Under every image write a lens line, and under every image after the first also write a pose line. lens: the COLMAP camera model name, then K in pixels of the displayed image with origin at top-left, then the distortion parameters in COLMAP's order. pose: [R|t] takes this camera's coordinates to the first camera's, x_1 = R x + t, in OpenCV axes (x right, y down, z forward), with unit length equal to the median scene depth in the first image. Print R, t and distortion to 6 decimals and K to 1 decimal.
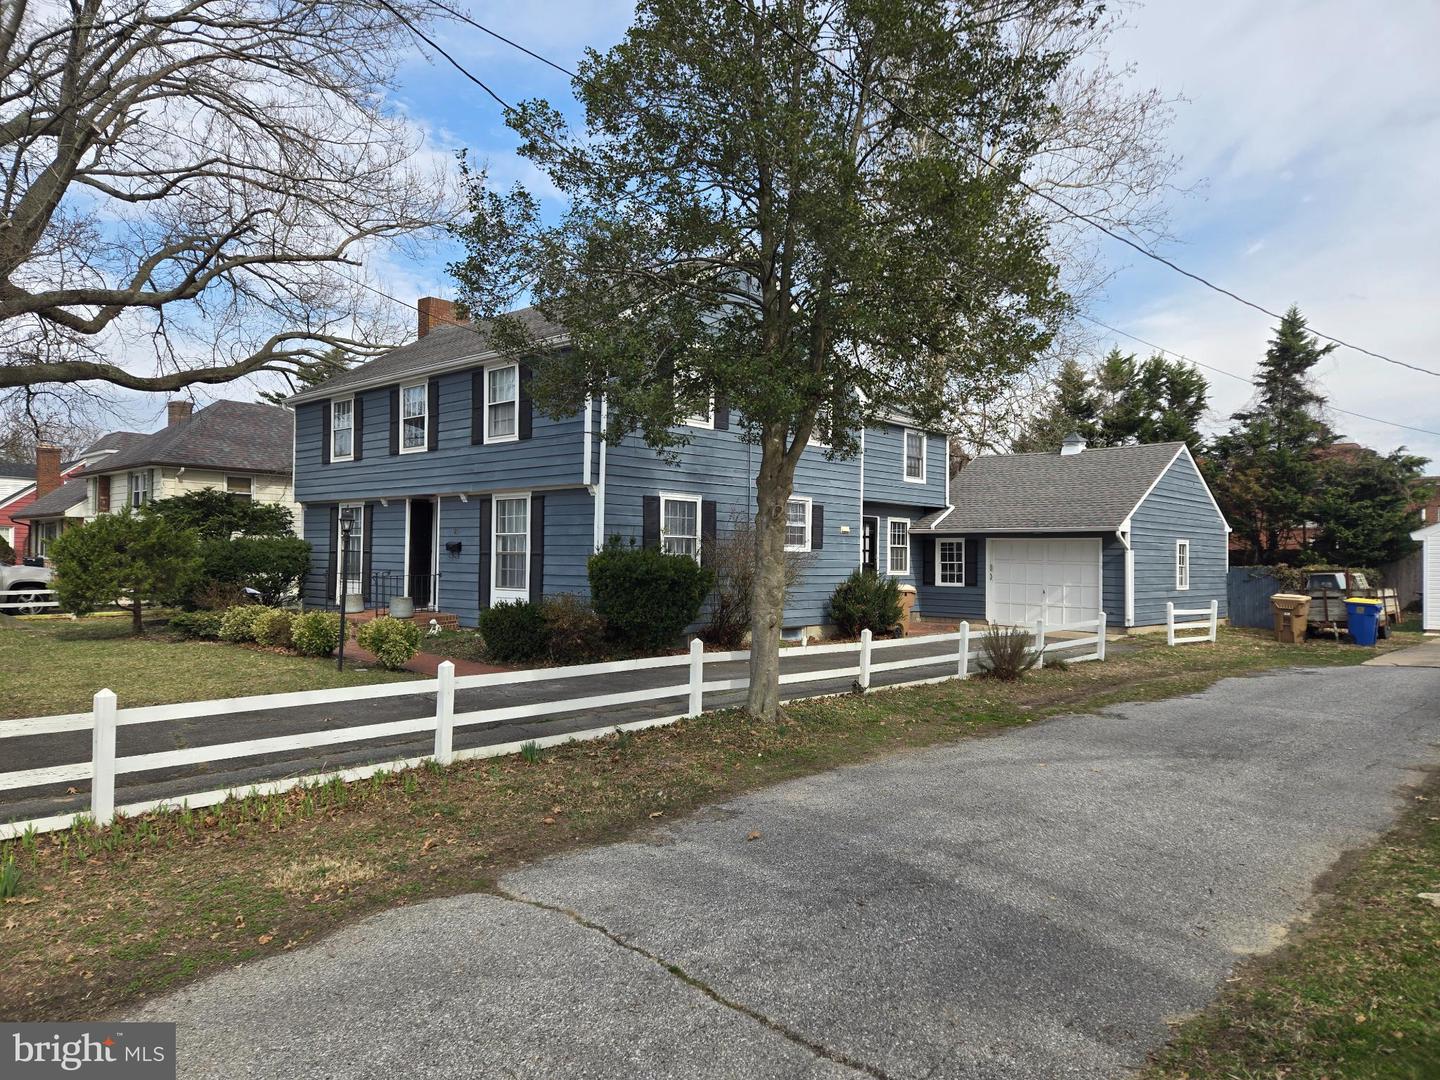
lens RADIAL K [[944.4, 0, 719.3], [0, 944.4, 532.2], [0, 0, 1]] dist [0.064925, -0.034421]
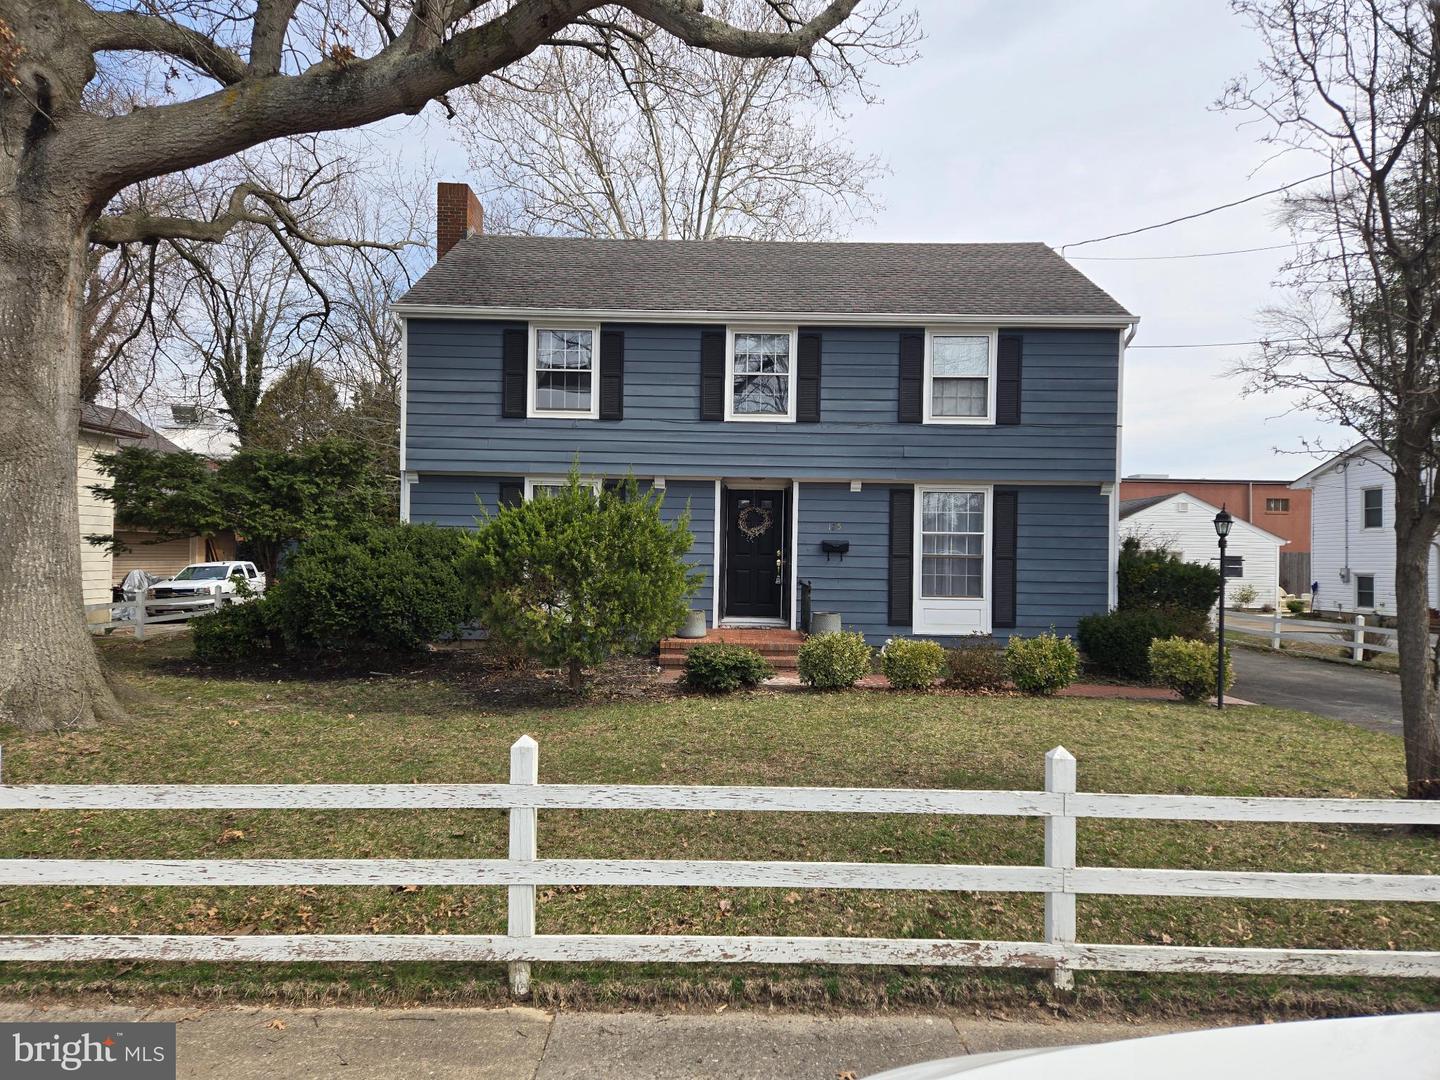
lens RADIAL K [[944.4, 0, 720.6], [0, 944.4, 547.0], [0, 0, 1]] dist [0.064925, -0.034421]
pose [[0.736452, 0.025352, 0.676015, -0.819584], [-0.022525, 0.999662, -0.012950, 0.025546], [-0.676115, -0.005691, 0.736774, 0.450473]]
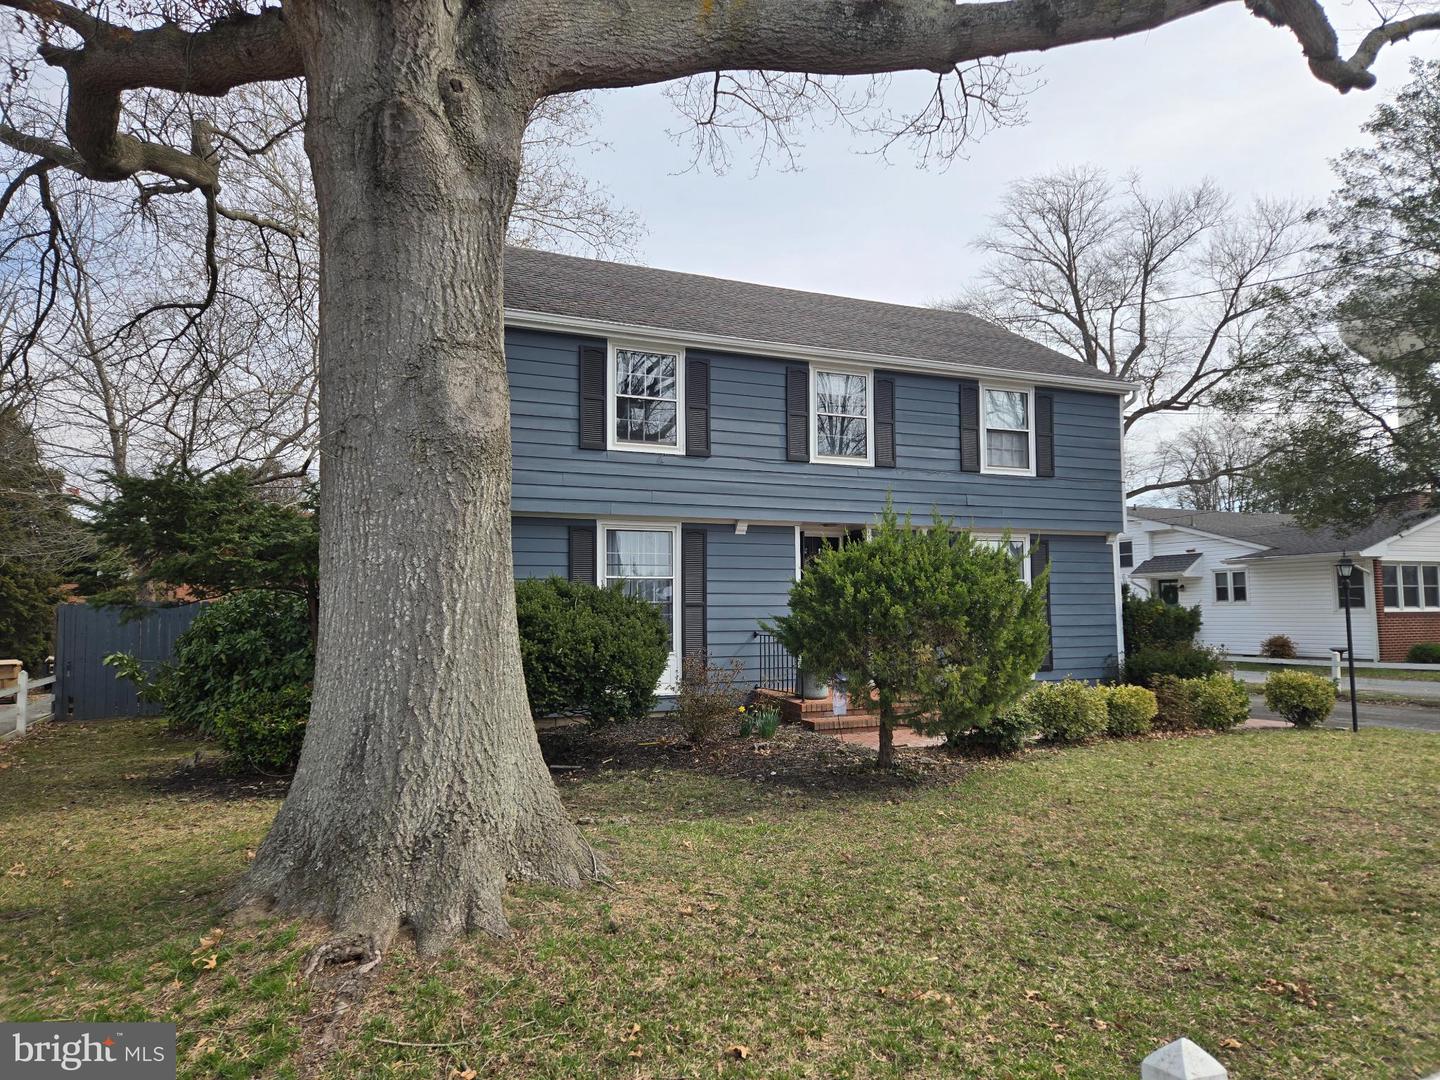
lens RADIAL K [[944.4, 0, 712.0], [0, 944.4, 546.7], [0, 0, 1]] dist [0.064925, -0.034421]
pose [[0.395836, 0.068798, 0.915740, -0.972259], [0.006312, 0.996962, -0.077628, 0.031301], [-0.918299, 0.036508, 0.394199, 0.783097]]
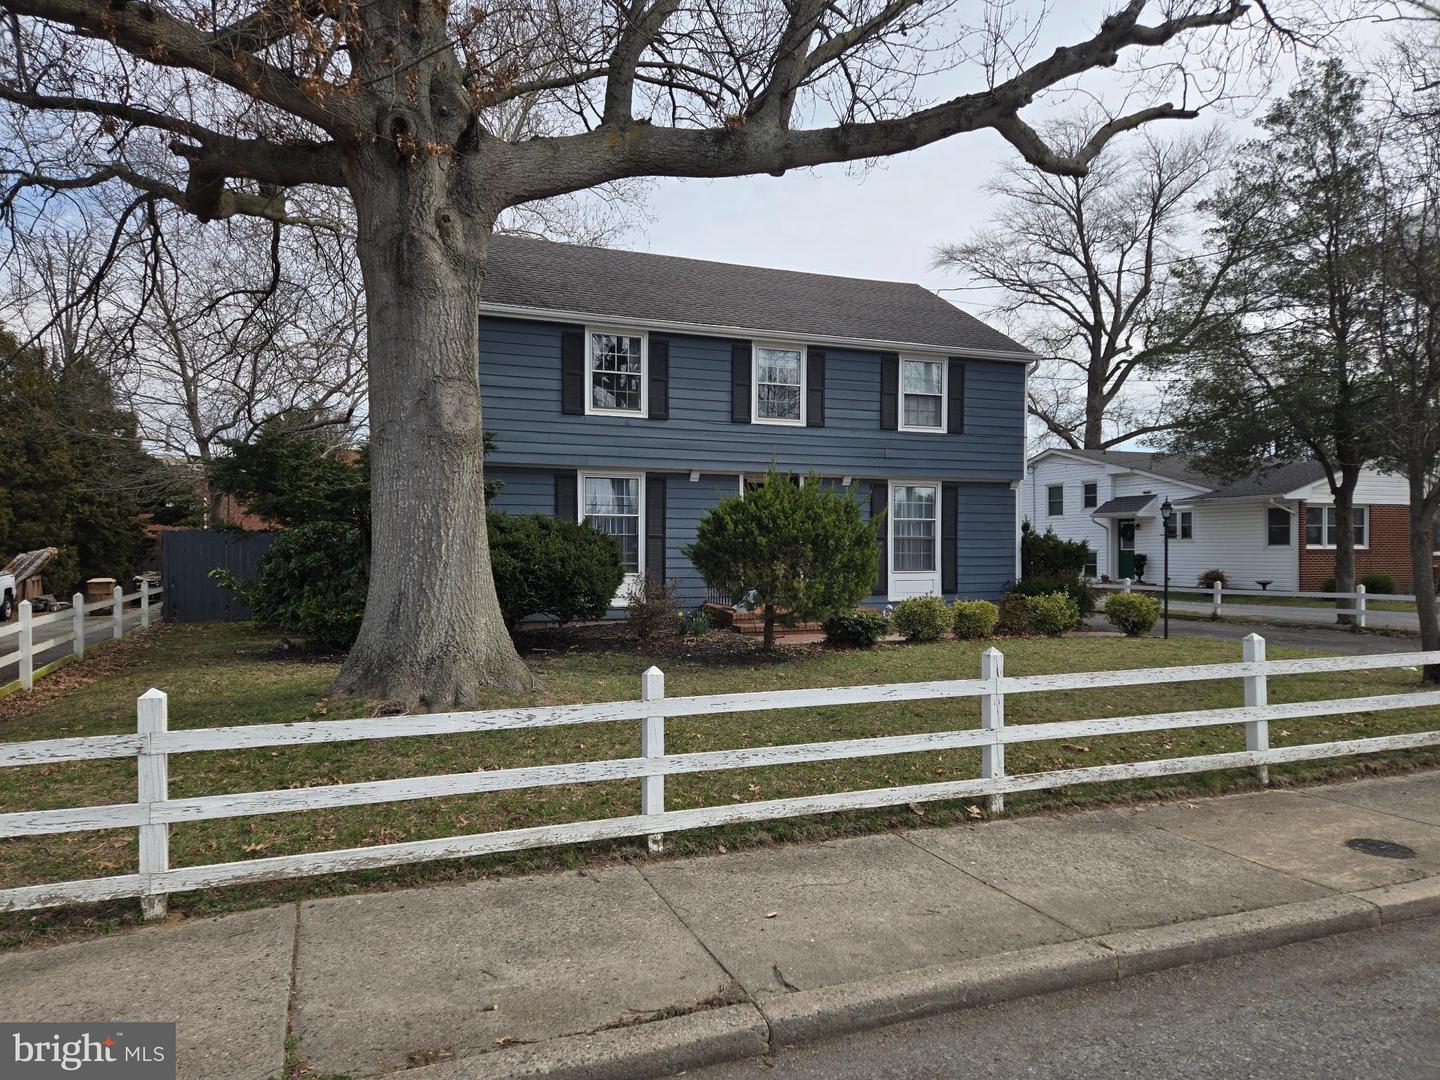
lens RADIAL K [[944.4, 0, 703.6], [0, 944.4, 559.2], [0, 0, 1]] dist [0.064925, -0.034421]
pose [[0.435895, -0.001585, 0.899996, -1.104359], [-0.003925, 0.999986, 0.003662, 0.037124], [-0.899989, -0.005128, 0.435883, 0.654559]]
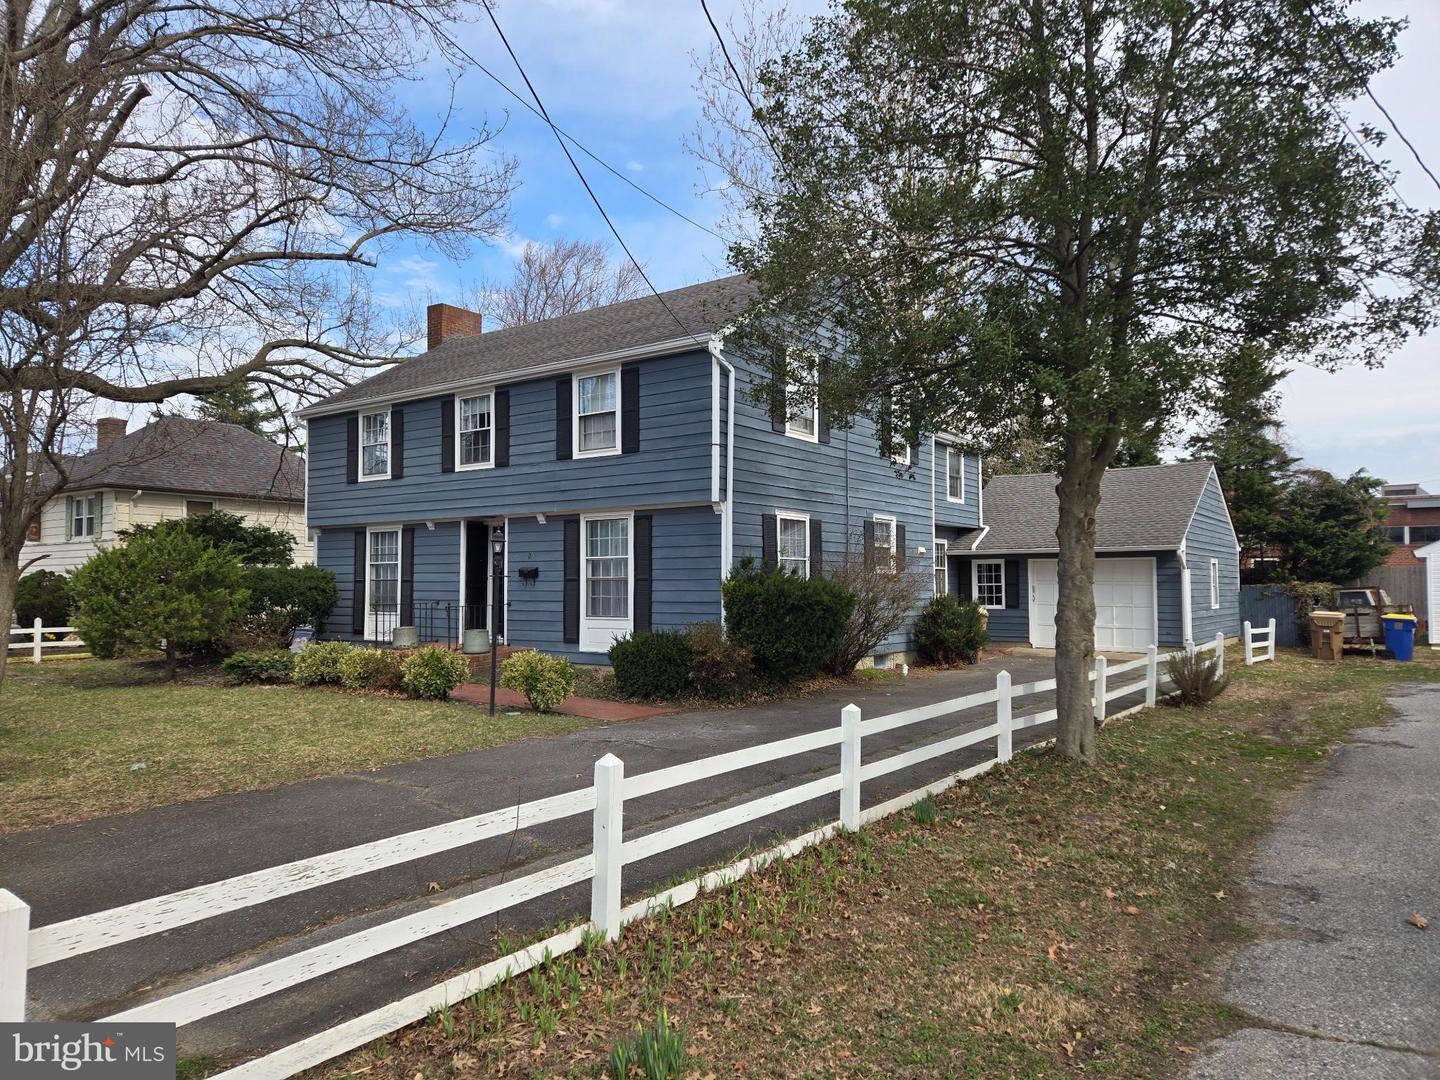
lens RADIAL K [[944.4, 0, 709.8], [0, 944.4, 544.0], [0, 0, 1]] dist [0.064925, -0.034421]
pose [[0.994053, -0.008735, 0.108545, -0.191083], [0.010525, 0.999818, -0.015928, 0.003673], [-0.108386, 0.016976, 0.993964, 0.077829]]
